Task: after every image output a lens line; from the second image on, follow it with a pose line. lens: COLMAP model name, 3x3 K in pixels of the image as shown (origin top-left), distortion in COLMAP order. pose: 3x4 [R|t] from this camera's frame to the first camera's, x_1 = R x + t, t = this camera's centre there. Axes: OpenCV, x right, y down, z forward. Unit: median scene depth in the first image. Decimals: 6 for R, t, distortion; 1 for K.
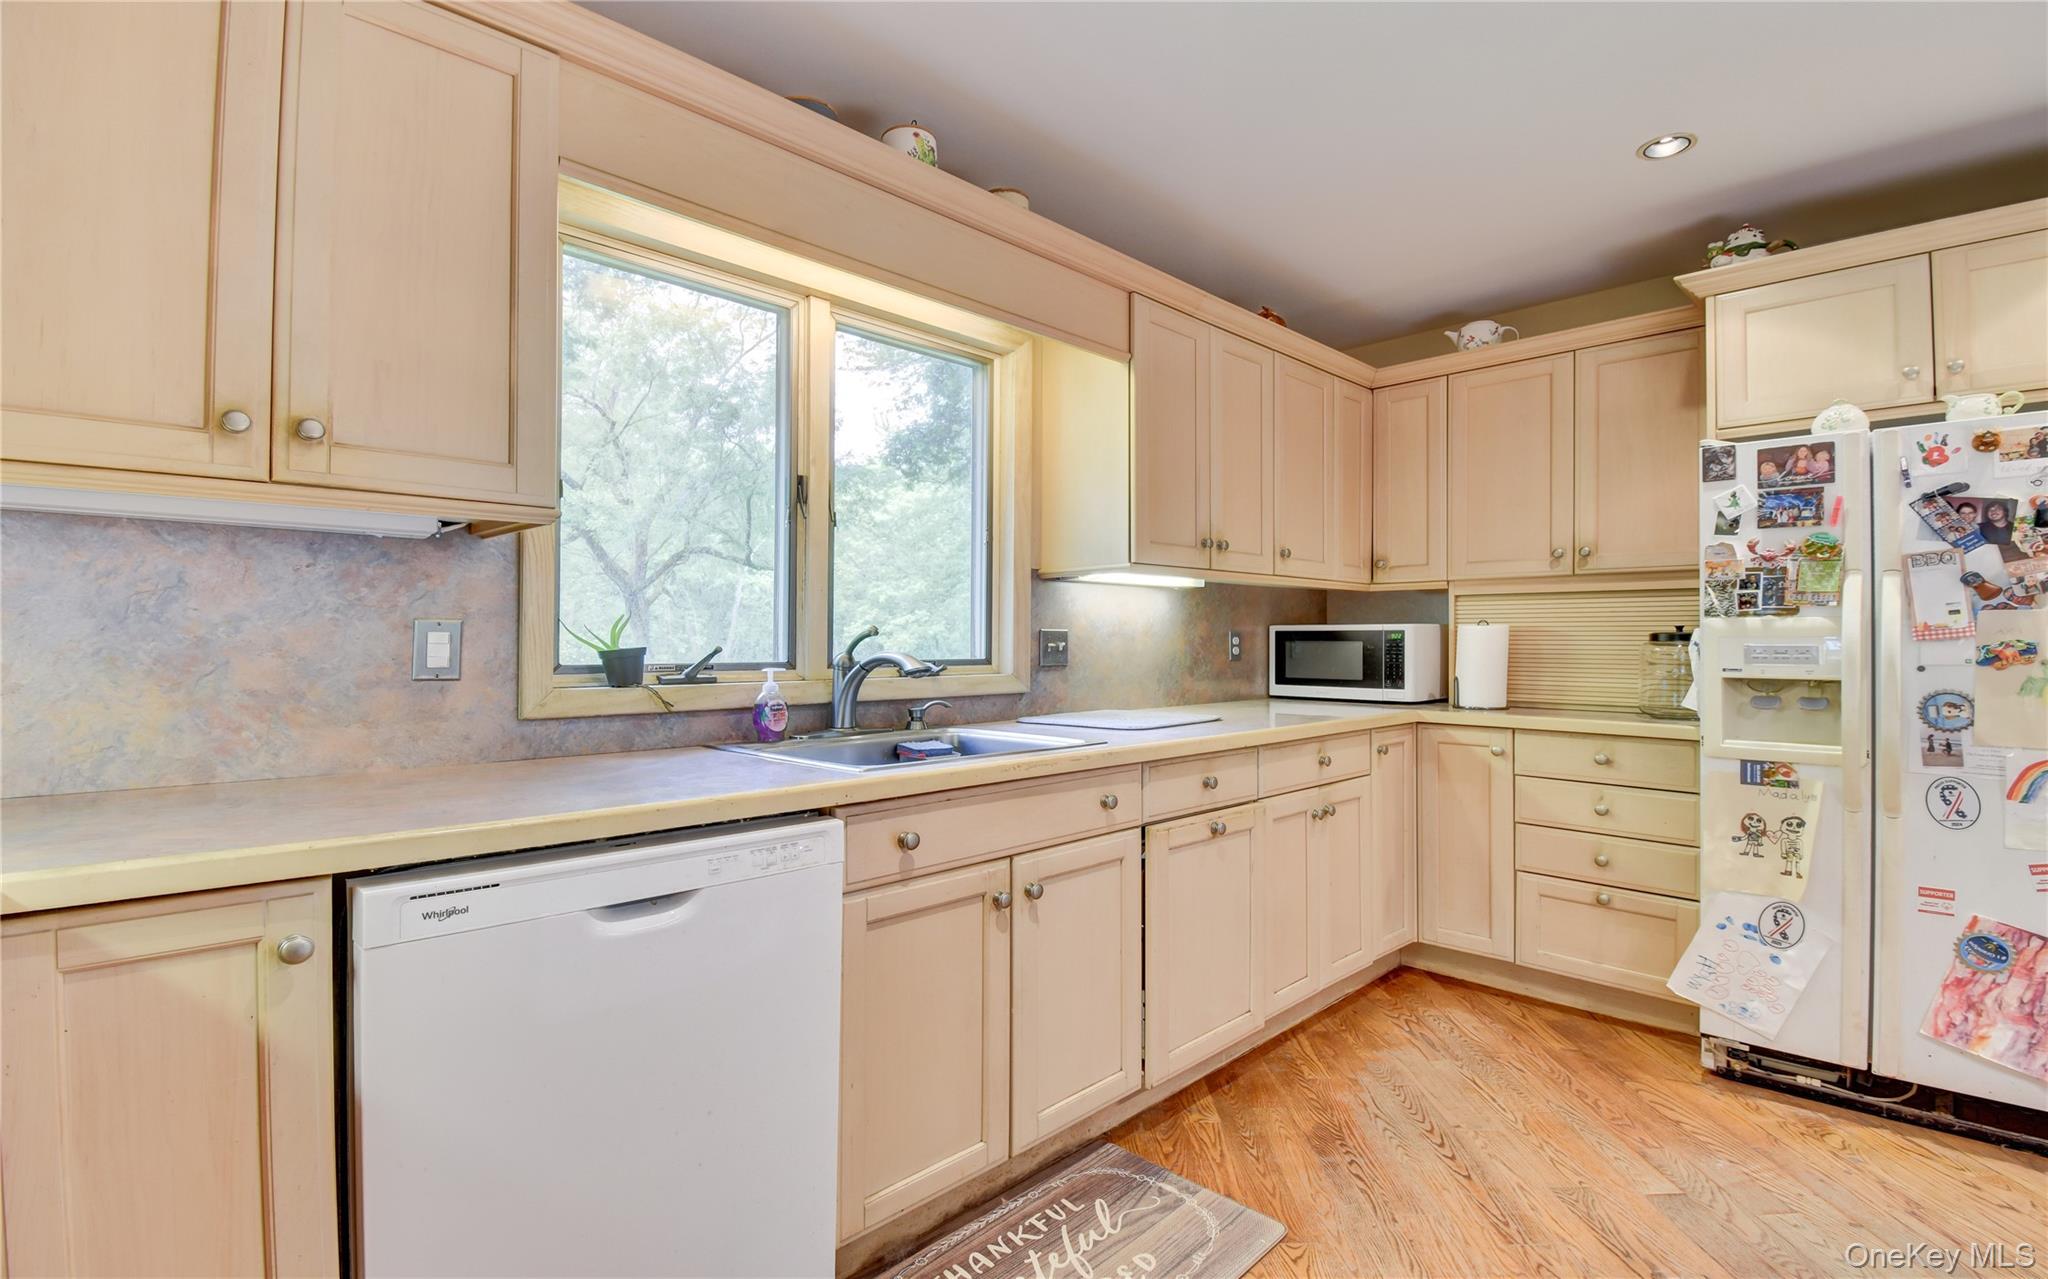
lens RADIAL K [[950.1, 0, 1035.1], [0, 950.1, 635.6], [0, 0, 1]] dist [0.008028, -0.018379]
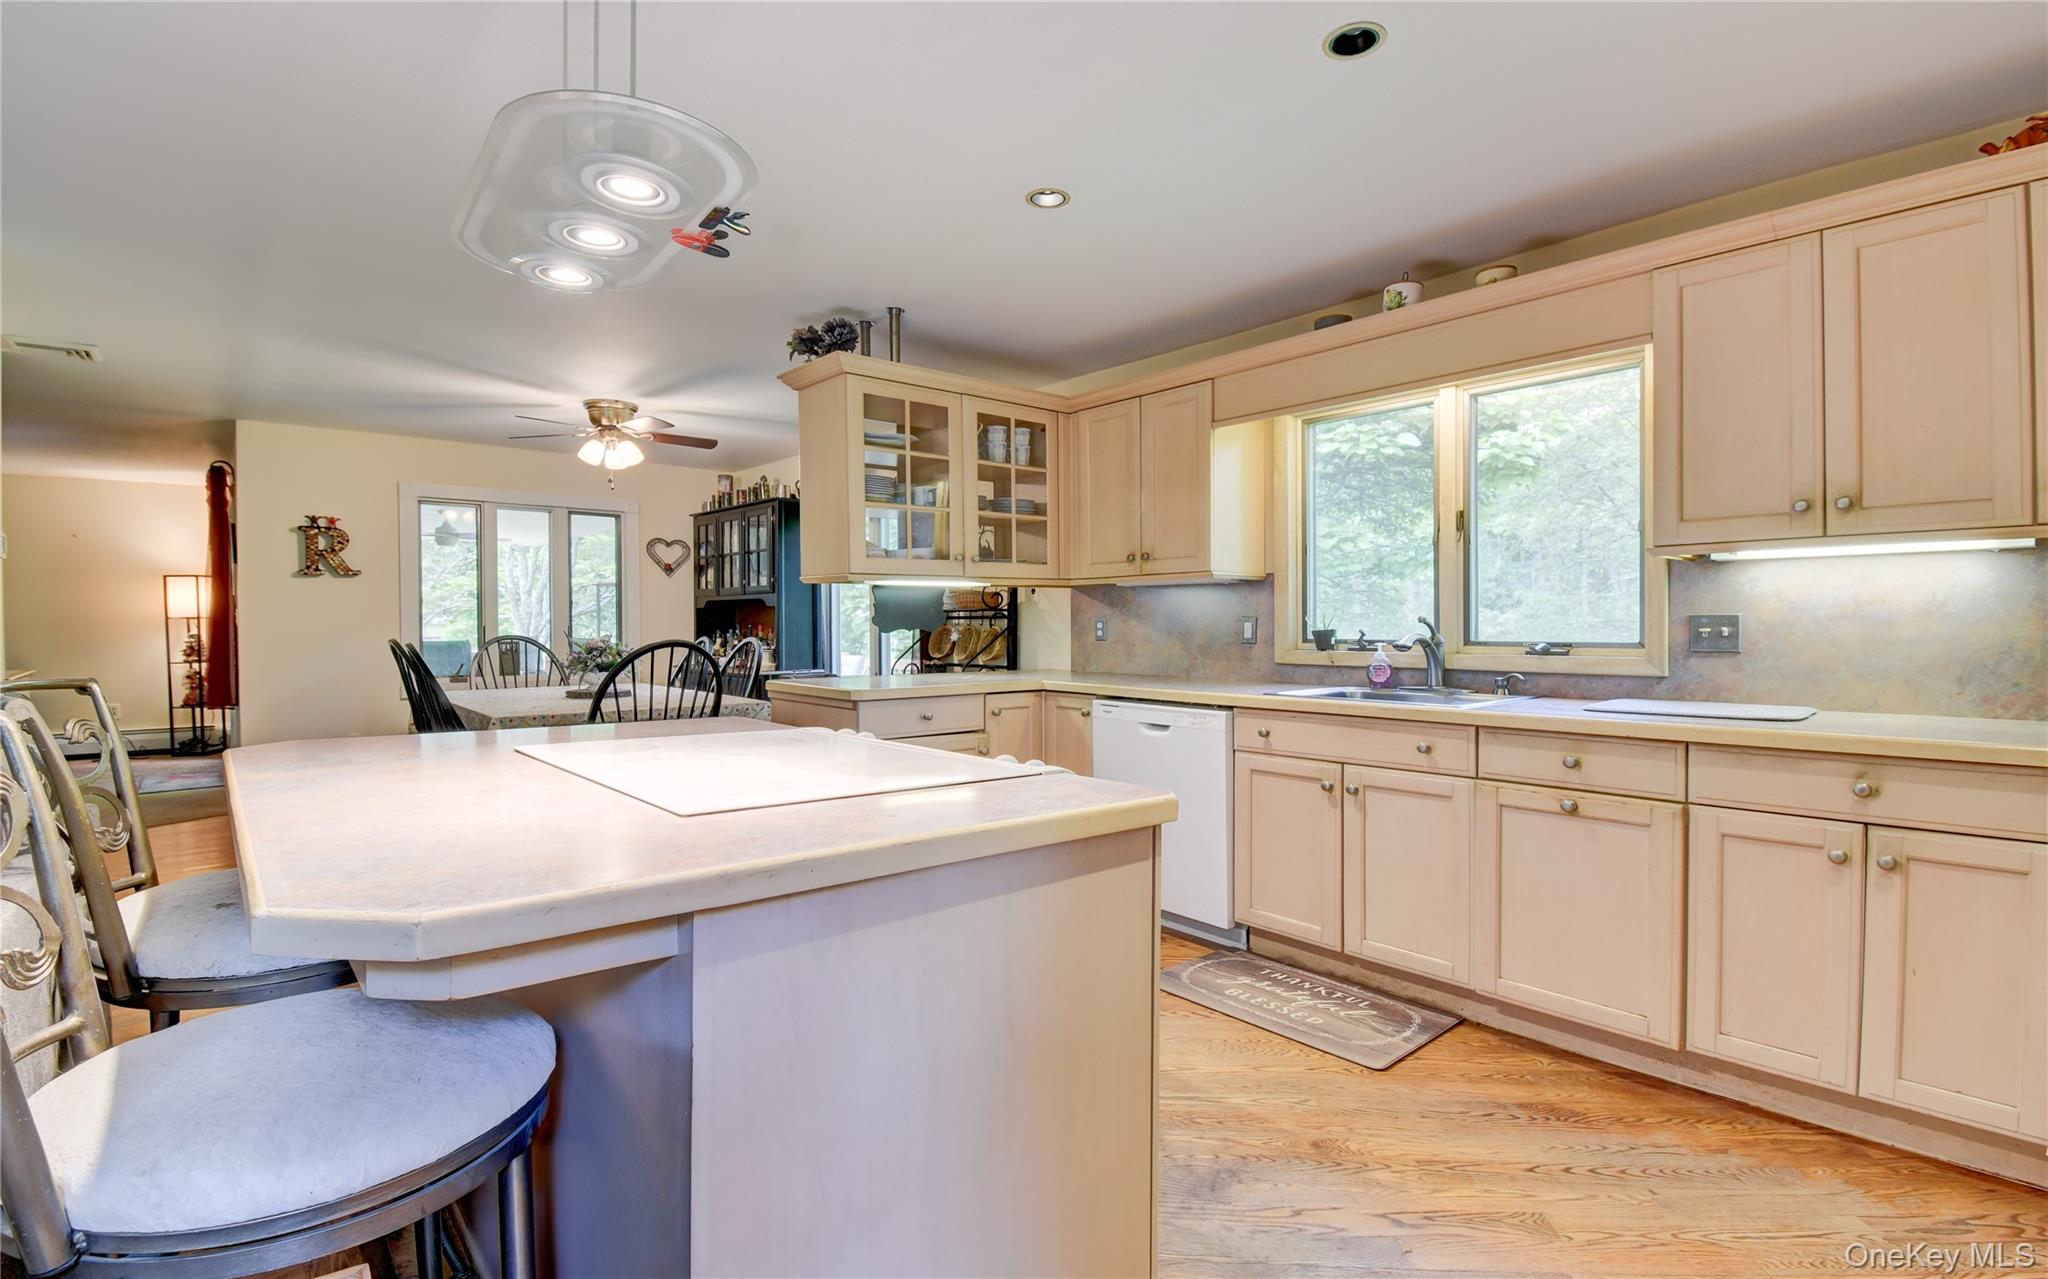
lens RADIAL K [[950.1, 0, 1029.9], [0, 950.1, 637.6], [0, 0, 1]] dist [0.008028, -0.018379]
pose [[-0.076377, 0.014973, -0.996967, 1.267199], [0.009726, 0.999851, 0.014271, -0.003898], [0.997032, -0.008607, -0.076511, 0.481686]]
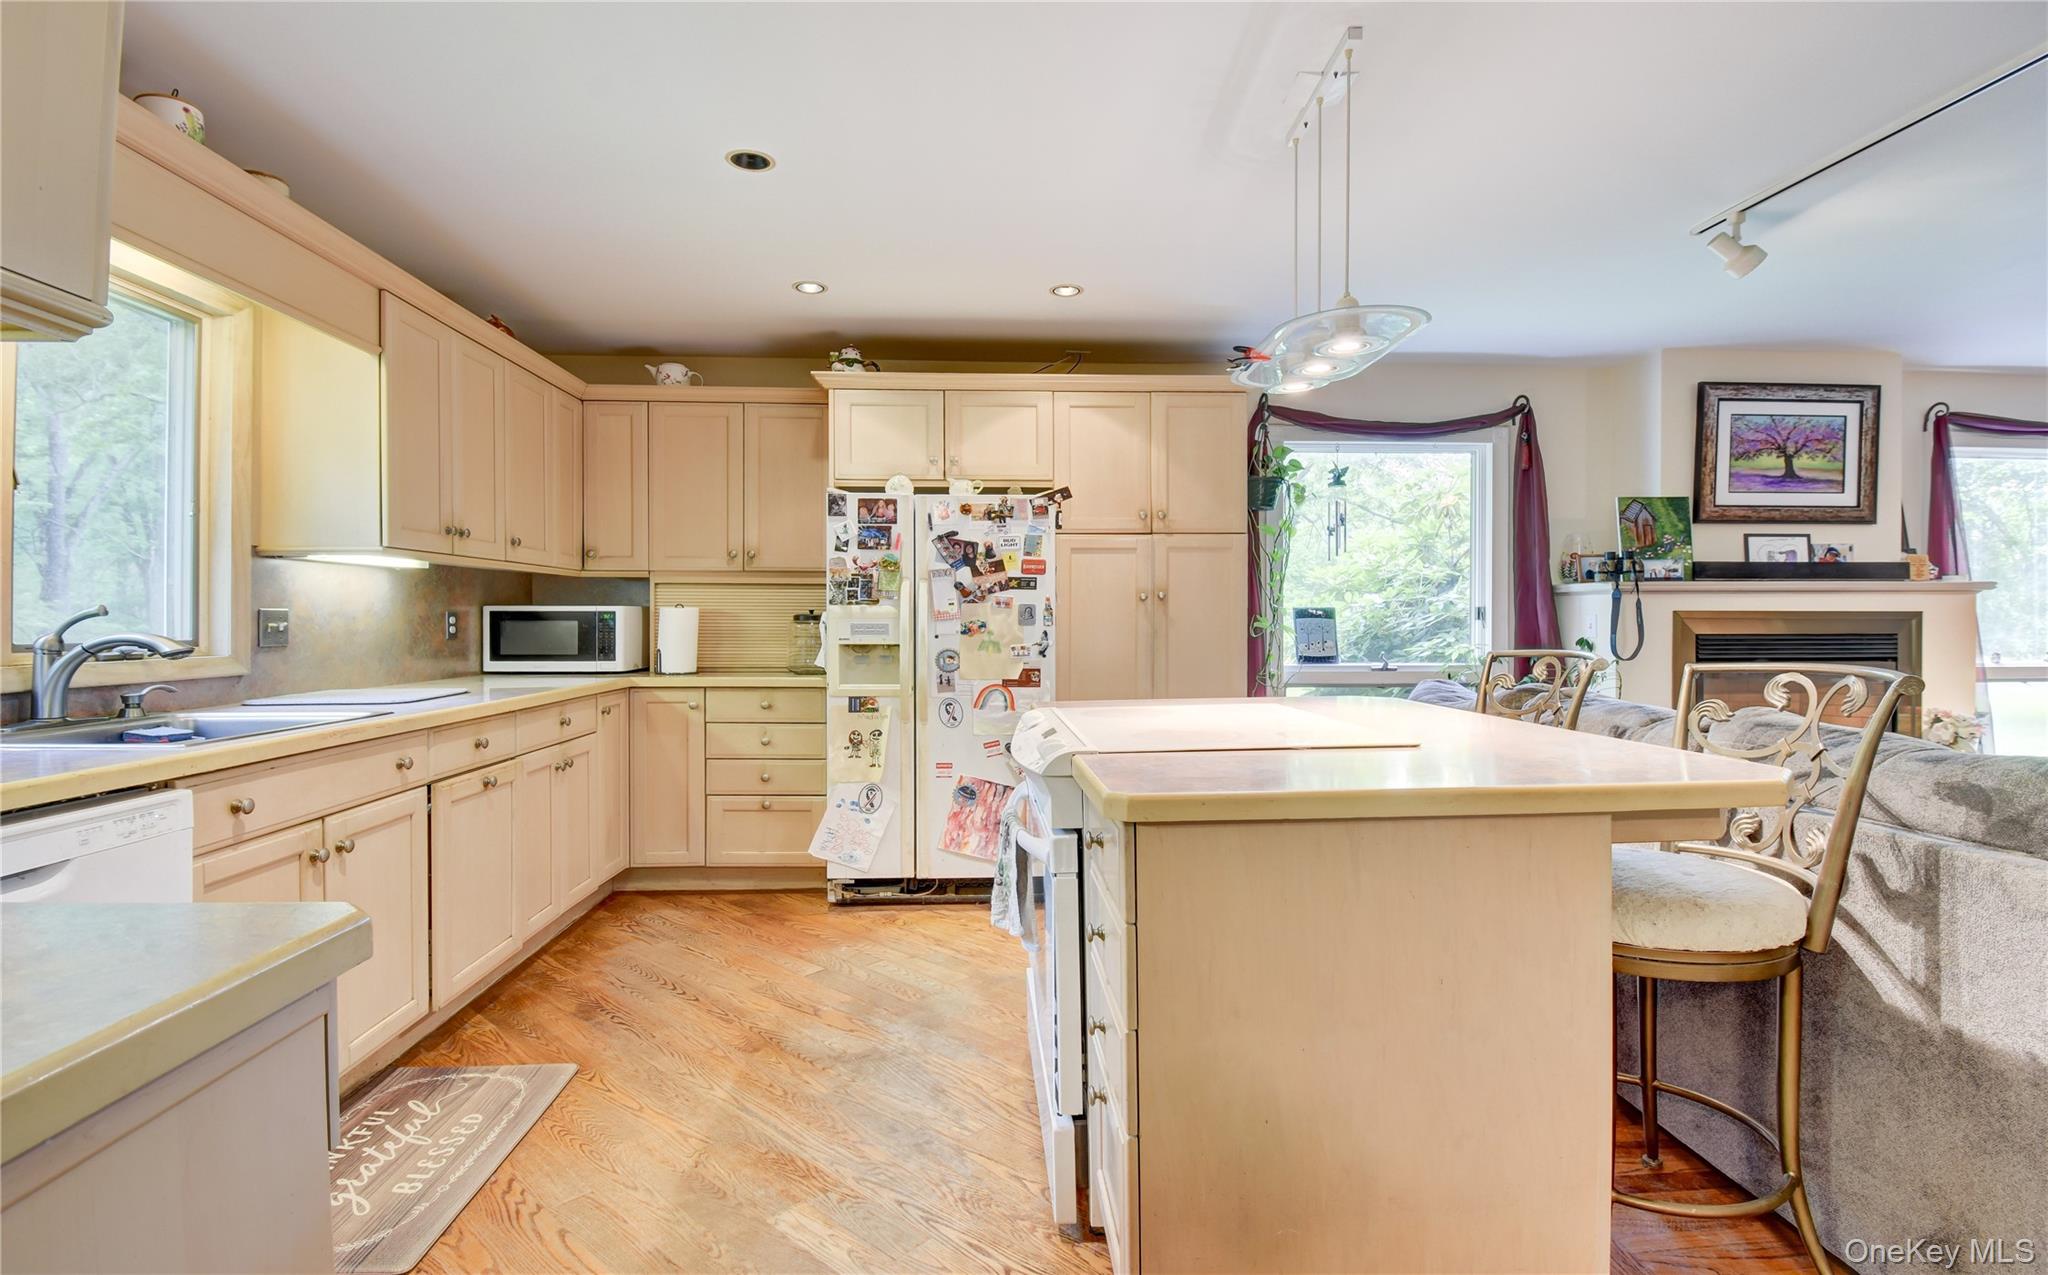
lens RADIAL K [[975.8, 0, 1022.7], [0, 975.8, 629.2], [0, 0, 1]] dist [0.003513, -0.018669]
pose [[0.670621, -0.007431, 0.741763, -0.251721], [-0.004366, 0.999893, 0.013964, -0.003981], [-0.741787, -0.012603, 0.670517, -0.283176]]
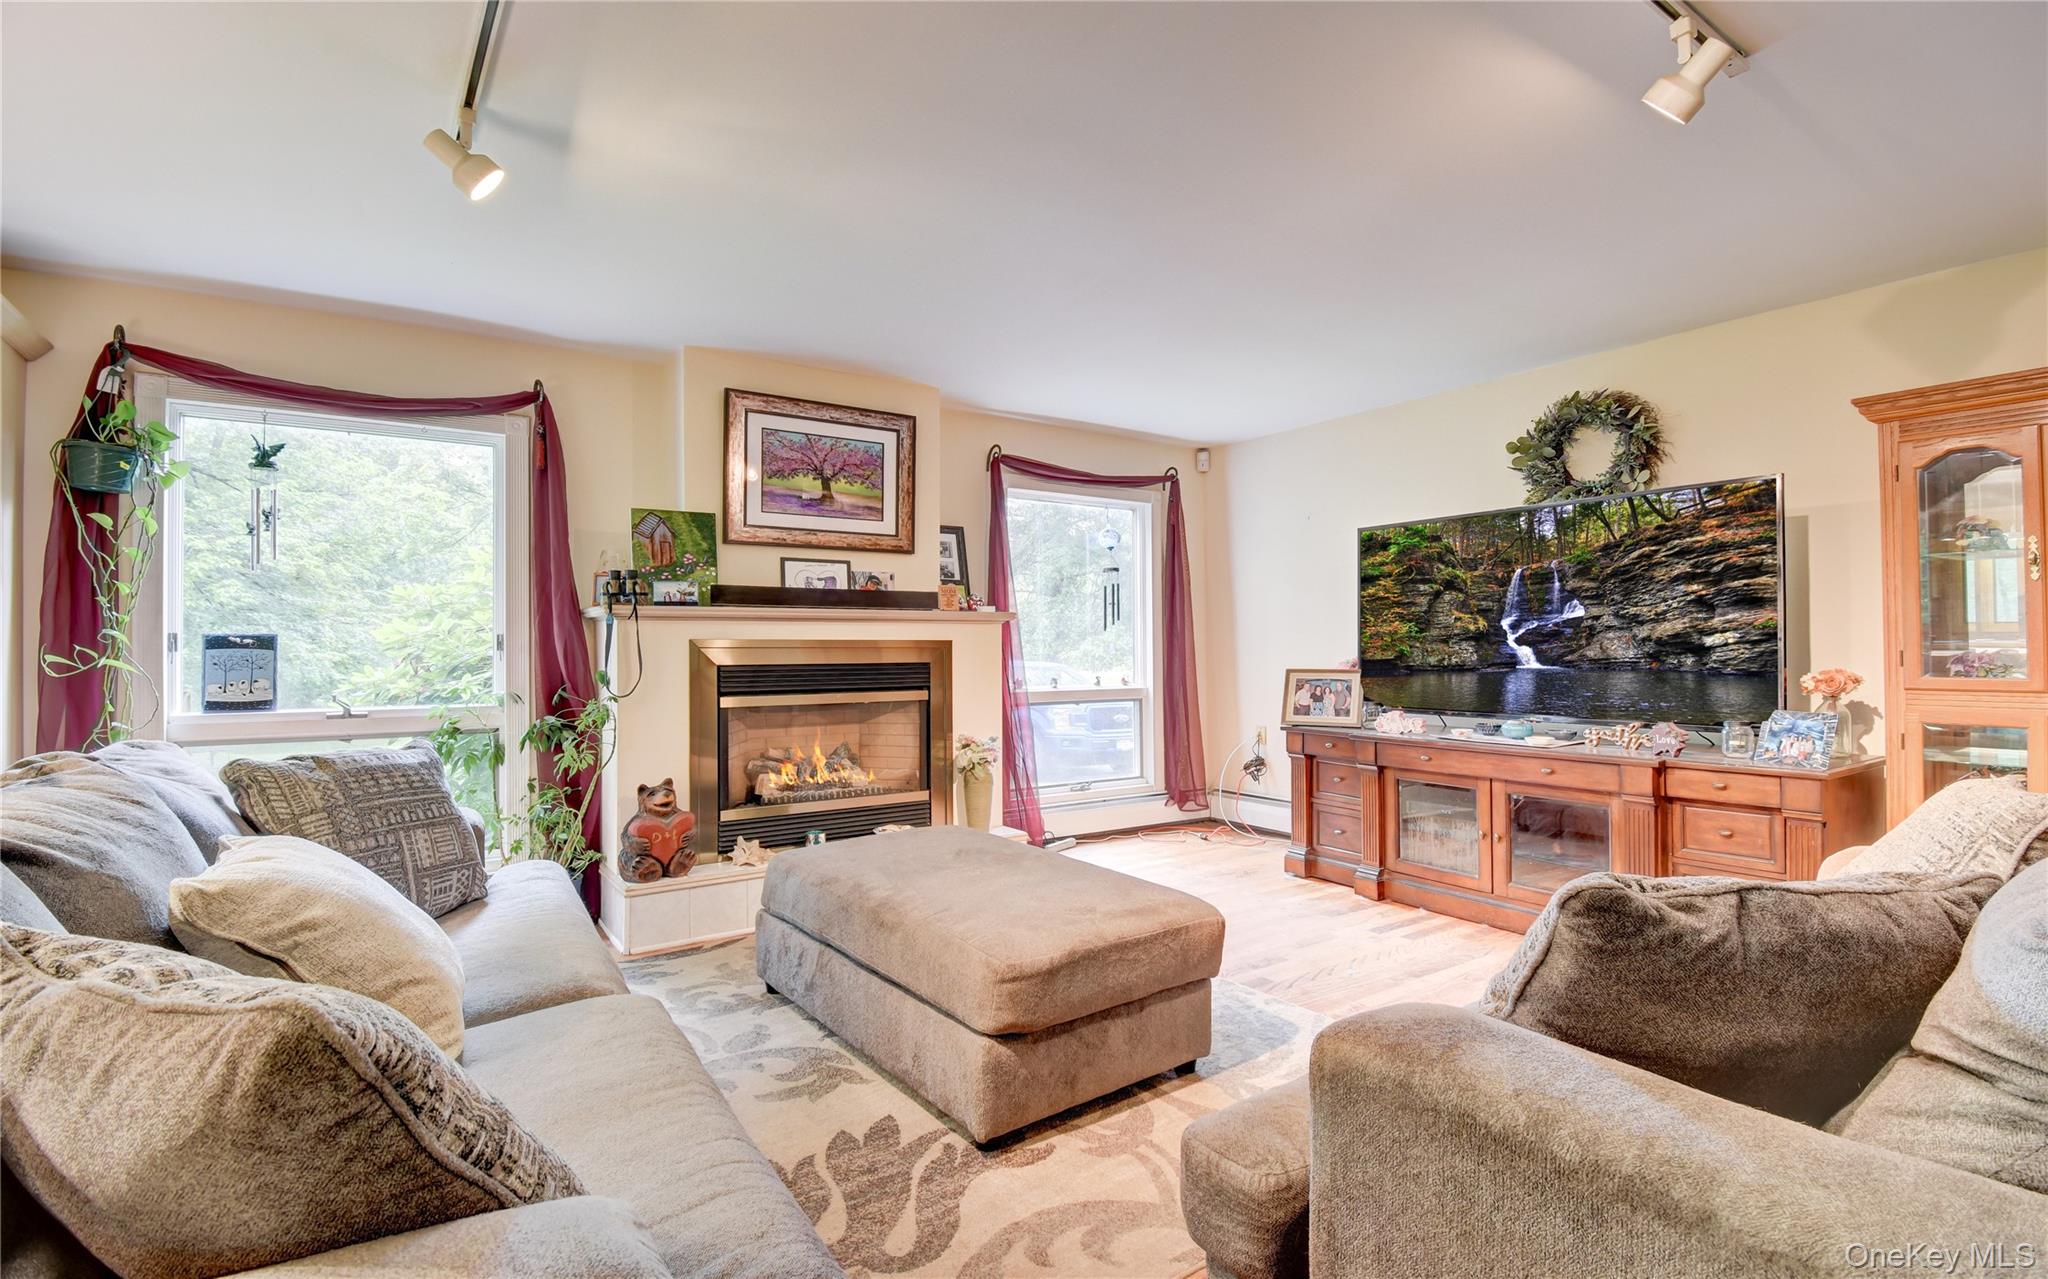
lens RADIAL K [[950.1, 0, 1014.6], [0, 950.1, 636.6], [0, 0, 1]] dist [0.008028, -0.018379]
pose [[0.181477, 0.013203, 0.983306, 0.508060], [-0.002045, 0.999913, -0.013048, -0.003267], [-0.983393, 0.000357, 0.181489, -0.813775]]
